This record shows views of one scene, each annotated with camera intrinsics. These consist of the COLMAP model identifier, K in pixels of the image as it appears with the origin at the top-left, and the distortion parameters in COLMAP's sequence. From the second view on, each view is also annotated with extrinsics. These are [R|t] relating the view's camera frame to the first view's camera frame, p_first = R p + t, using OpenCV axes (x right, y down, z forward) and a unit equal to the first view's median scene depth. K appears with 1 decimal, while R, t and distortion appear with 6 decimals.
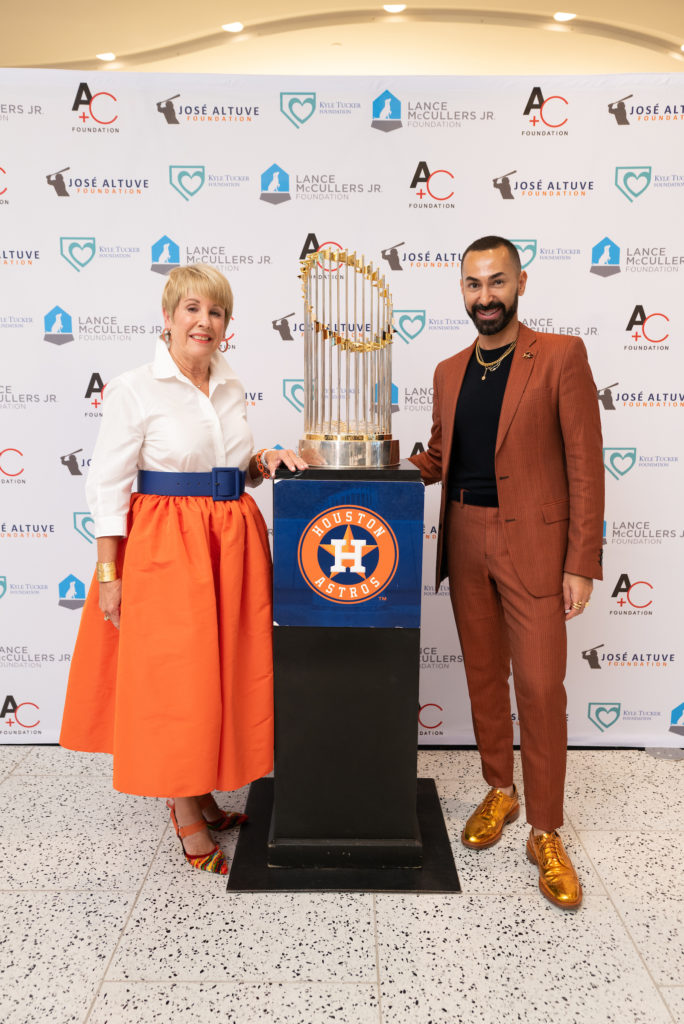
lens RADIAL K [[798.1, 0, 342.0], [0, 798.1, 512.0], [0, 0, 1]] dist [0.009362, 0.008572]
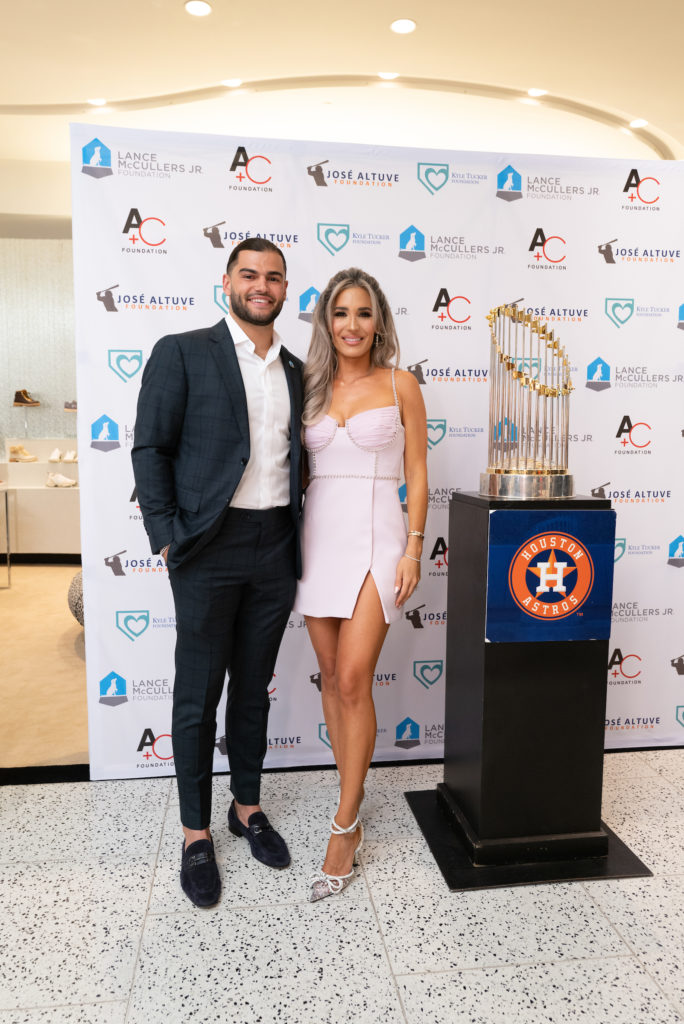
lens RADIAL K [[798.1, 0, 342.0], [0, 798.1, 512.0], [0, 0, 1]] dist [0.009362, 0.008572]
pose [[0.989020, -0.015469, 0.146971, -0.445609], [0.021998, 0.998837, -0.042905, 0.005296], [-0.146137, 0.045667, 0.988210, -0.072006]]
